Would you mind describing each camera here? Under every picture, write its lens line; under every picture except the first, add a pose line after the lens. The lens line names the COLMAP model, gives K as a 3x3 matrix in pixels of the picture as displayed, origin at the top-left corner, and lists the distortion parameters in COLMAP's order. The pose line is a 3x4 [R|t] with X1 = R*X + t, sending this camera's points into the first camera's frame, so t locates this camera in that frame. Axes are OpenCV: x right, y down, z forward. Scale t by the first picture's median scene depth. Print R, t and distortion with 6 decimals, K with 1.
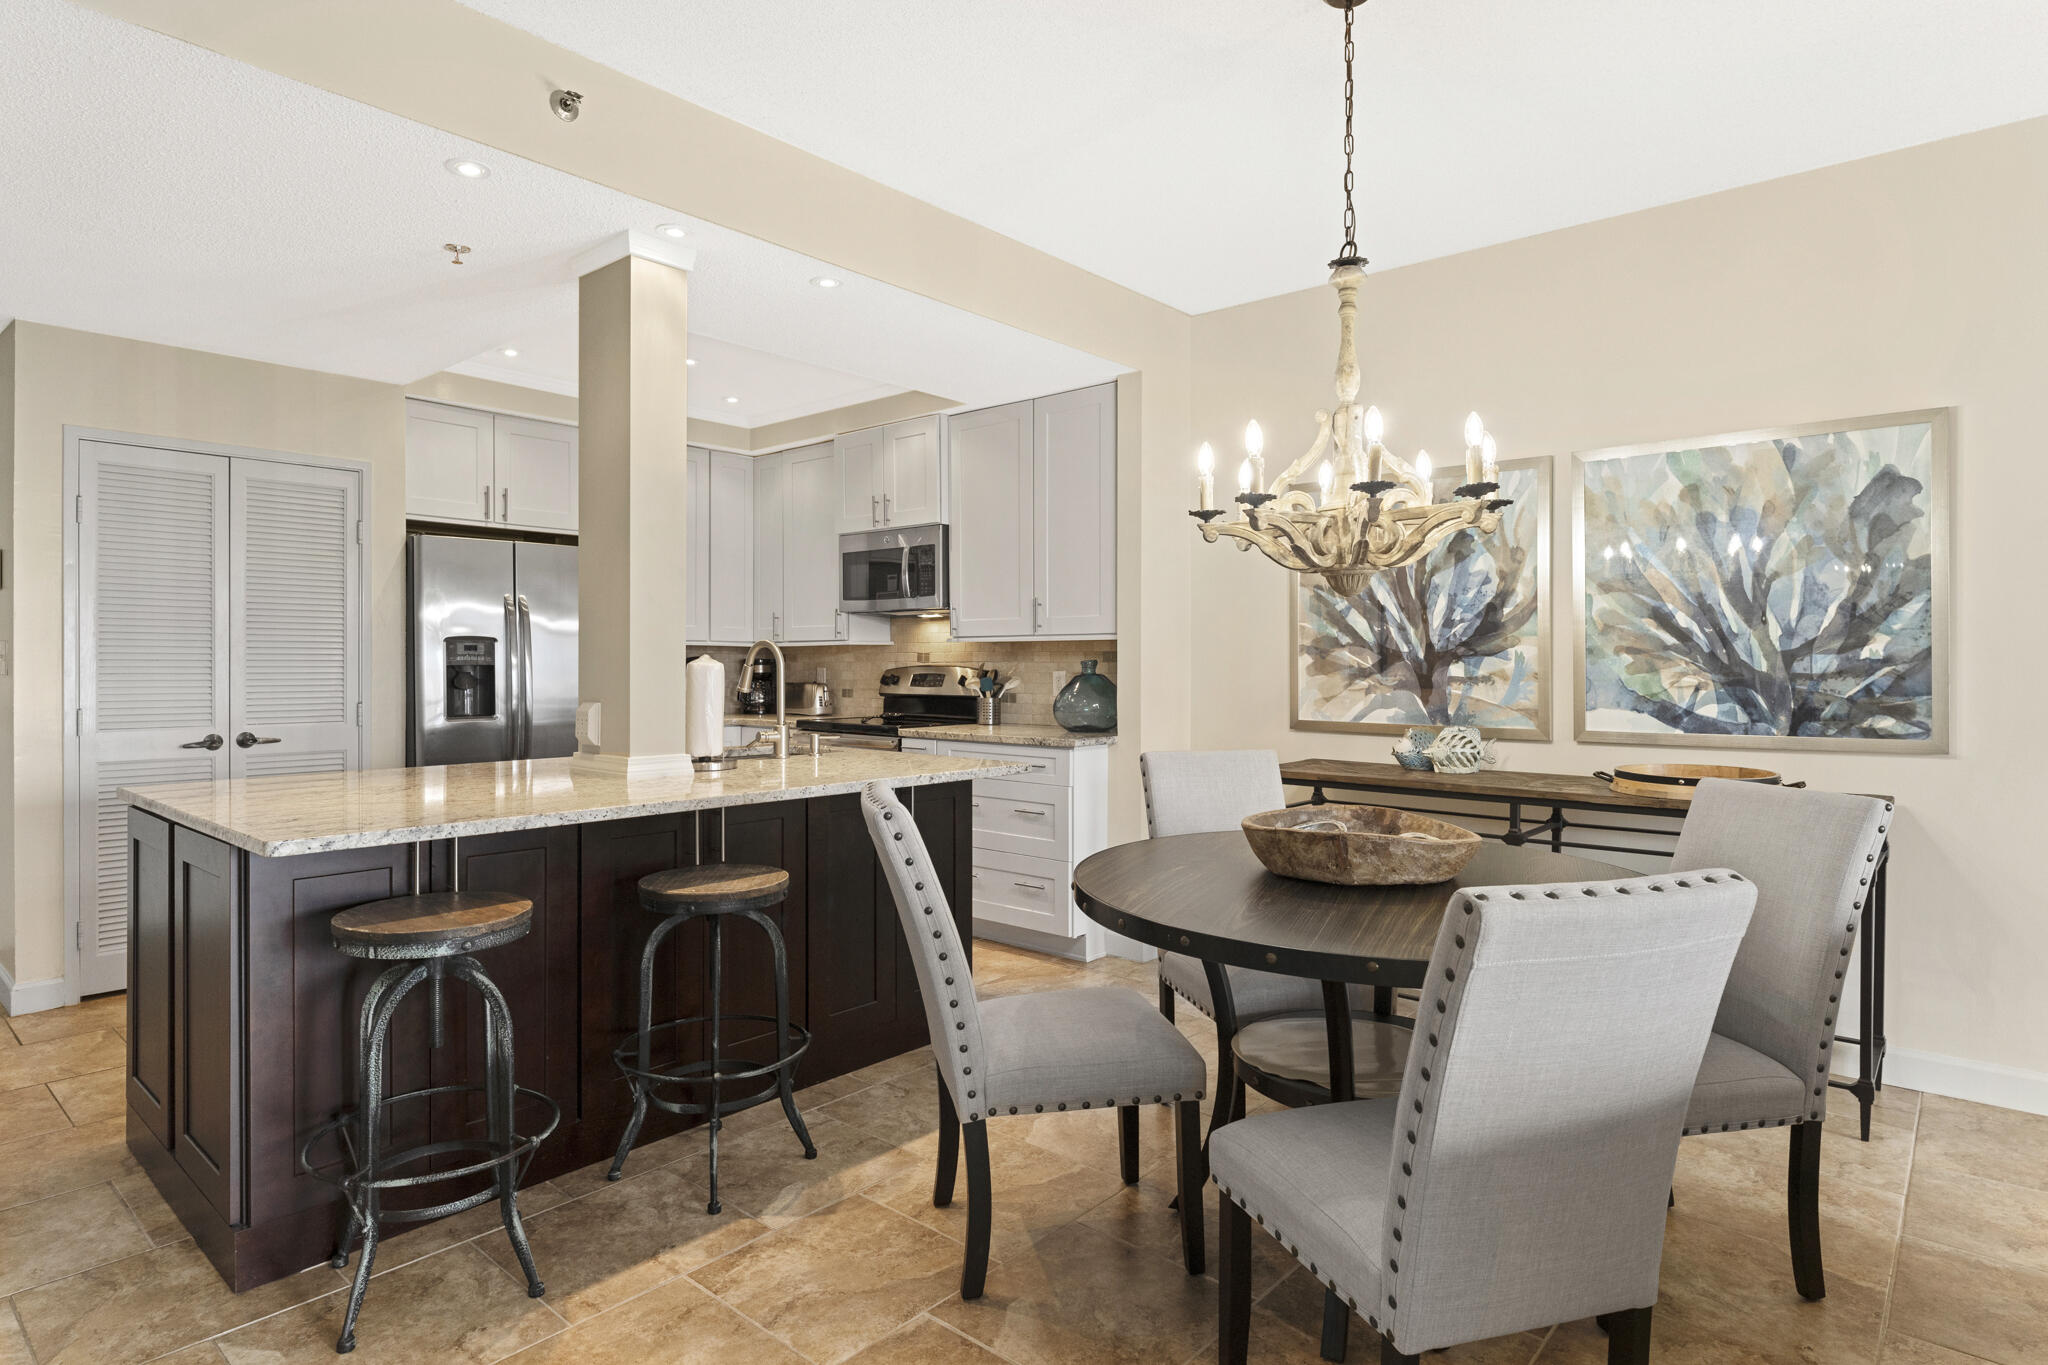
lens RADIAL K [[1143.3, 0, 1022.0], [0, 1143.3, 670.8], [0, 0, 1]] dist [0.002674, -0.001889]
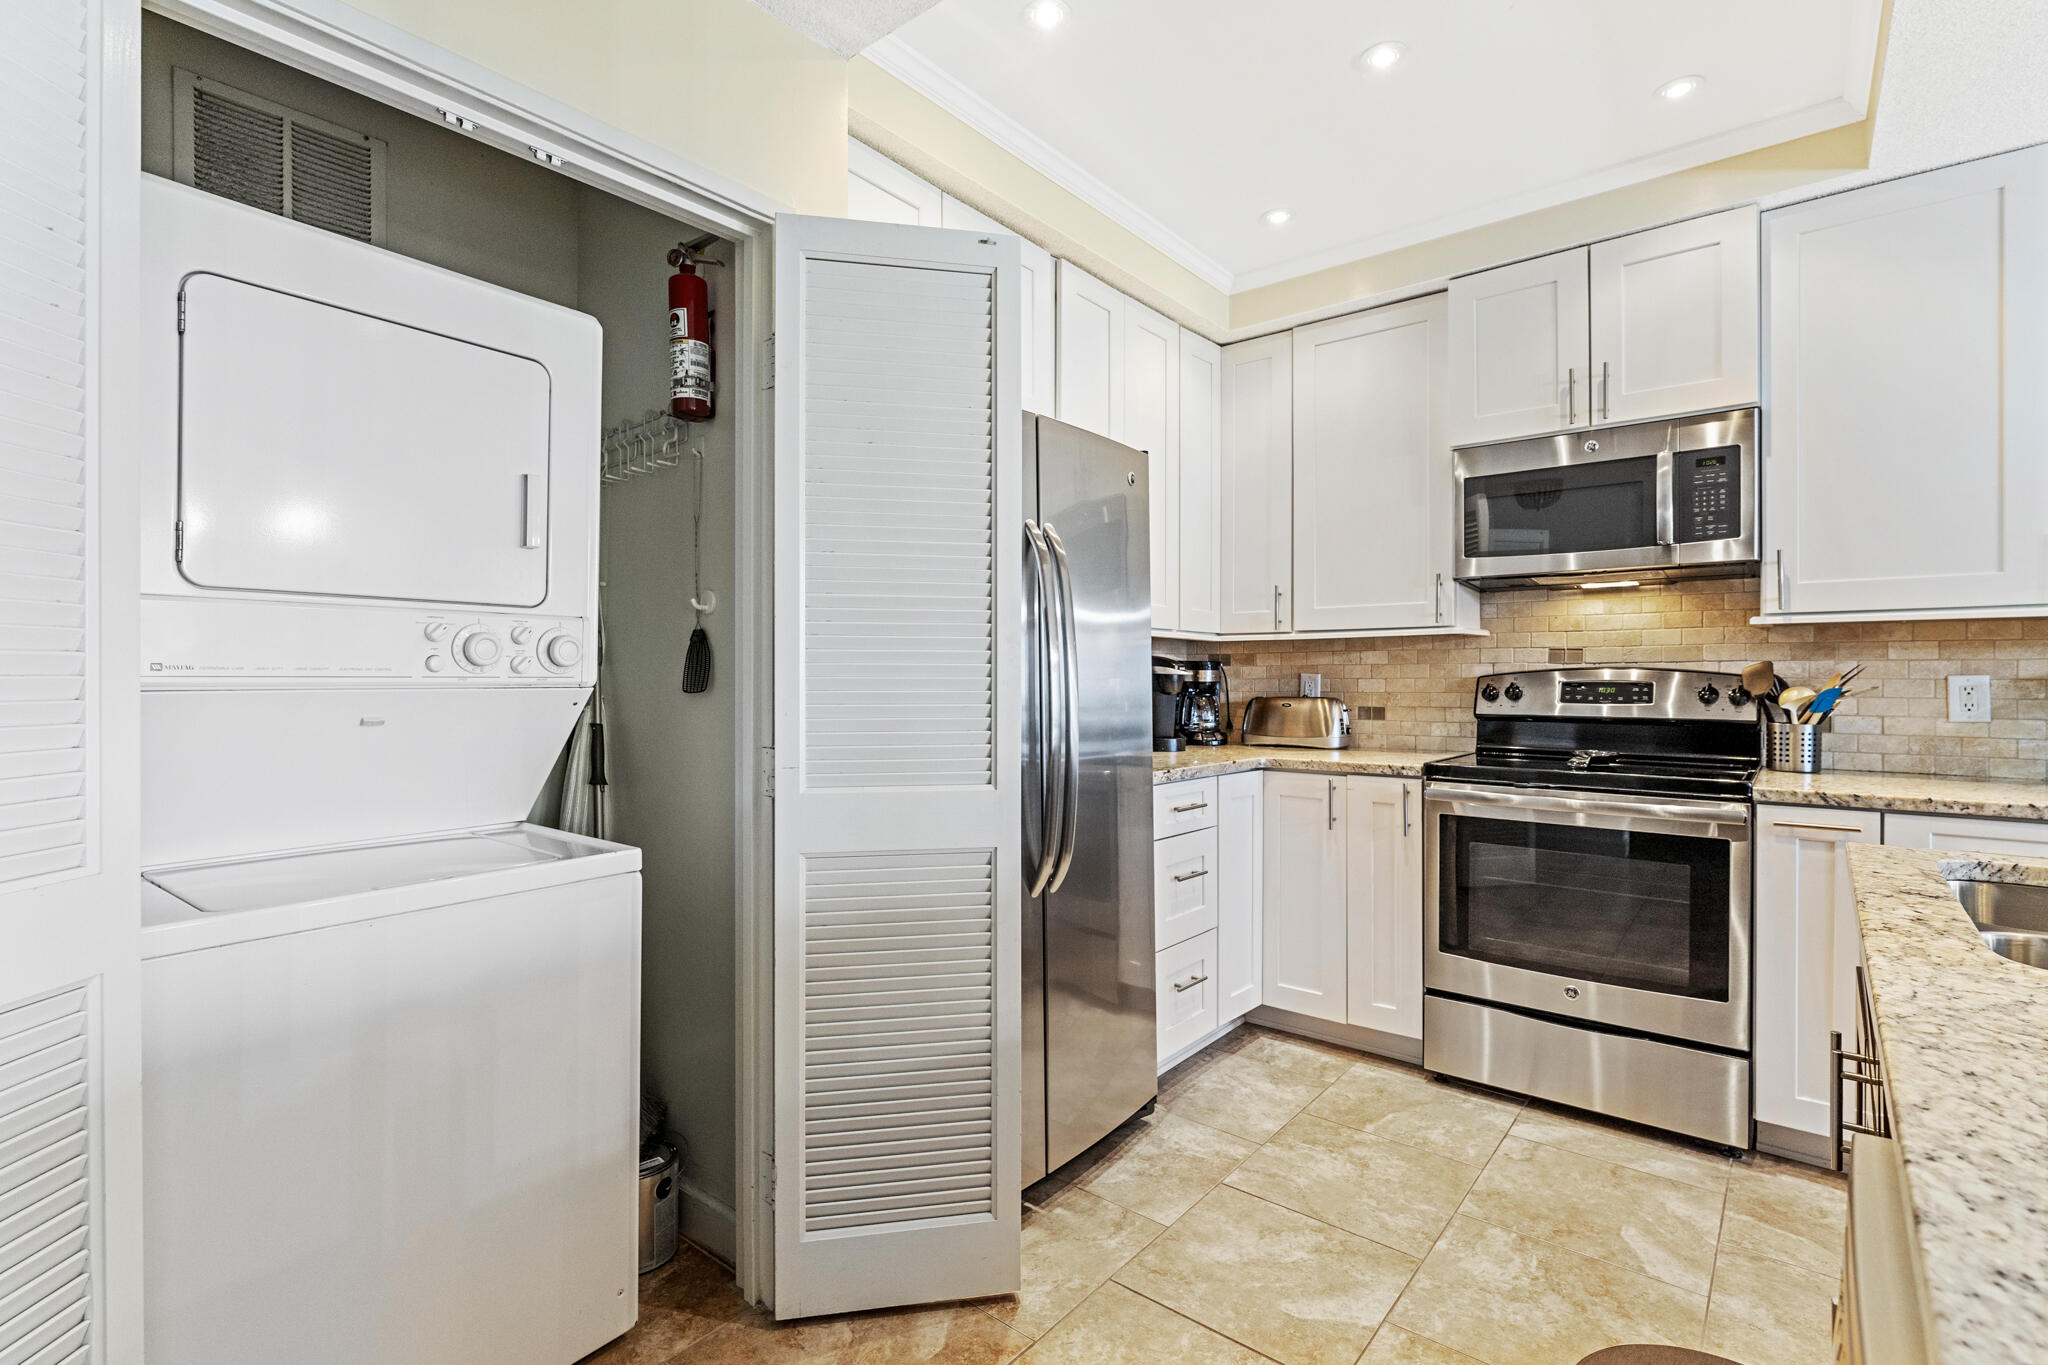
lens RADIAL K [[961.6, 0, 1015.6], [0, 961.6, 678.2], [0, 0, 1]] dist [-0.003268, -0.000667]
pose [[0.999298, -0.004700, 0.037155, -0.644798], [0.004771, 0.999987, -0.001813, 0.000055], [-0.037146, 0.001989, 0.999308, 0.810058]]
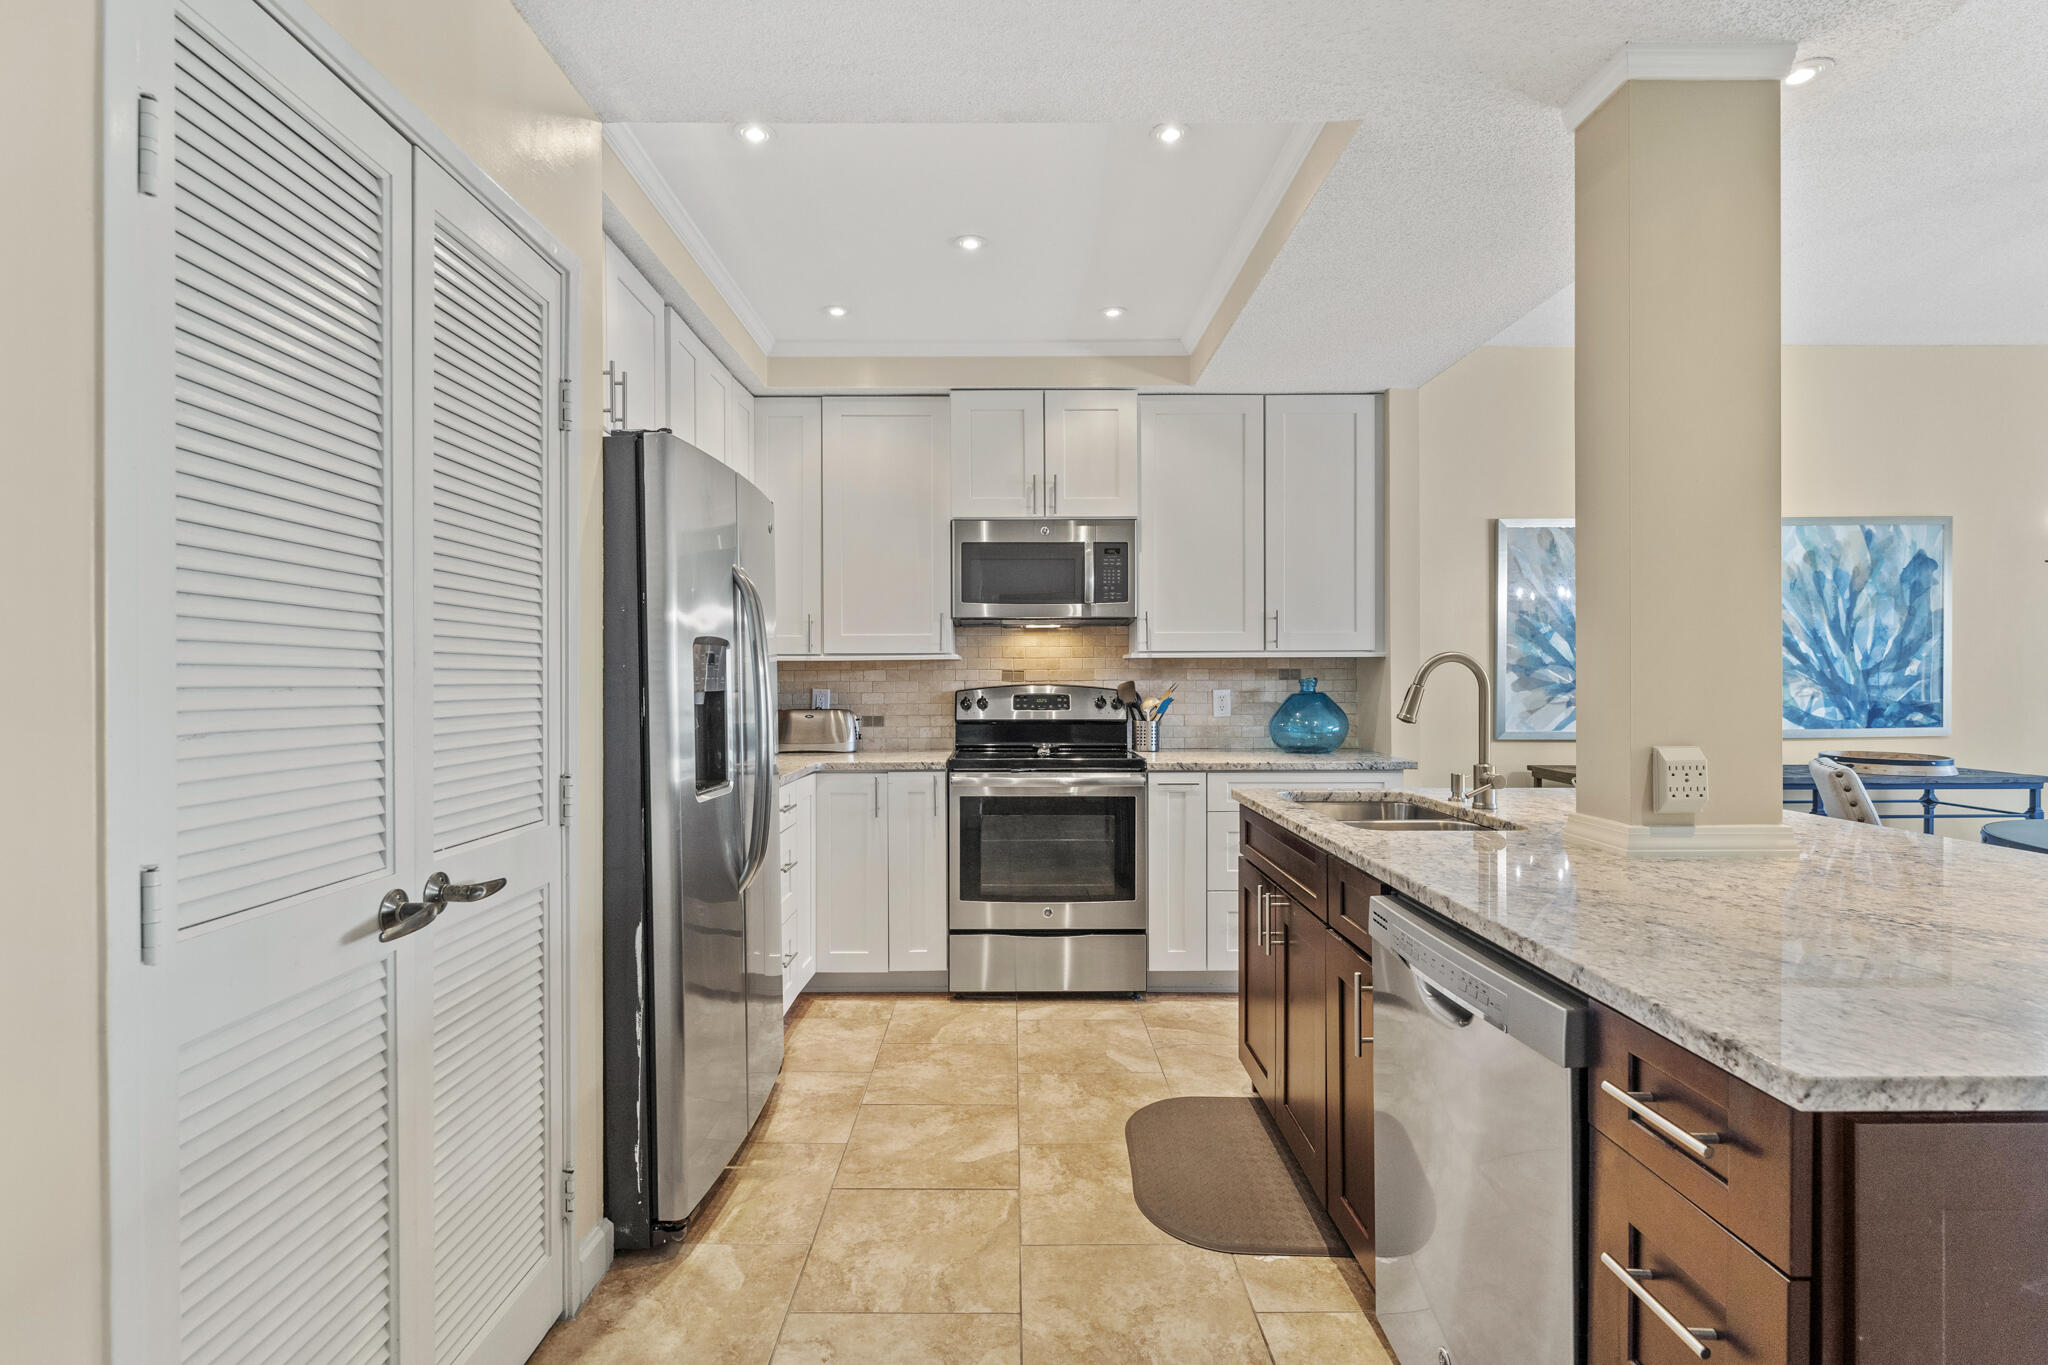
lens RADIAL K [[961.6, 0, 1018.0], [0, 961.6, 680.6], [0, 0, 1]] dist [-0.003268, -0.000667]
pose [[0.741149, -0.007145, 0.671303, -0.902770], [0.009068, 0.999959, 0.000631, -0.013618], [-0.671279, 0.005620, 0.741183, 0.768829]]
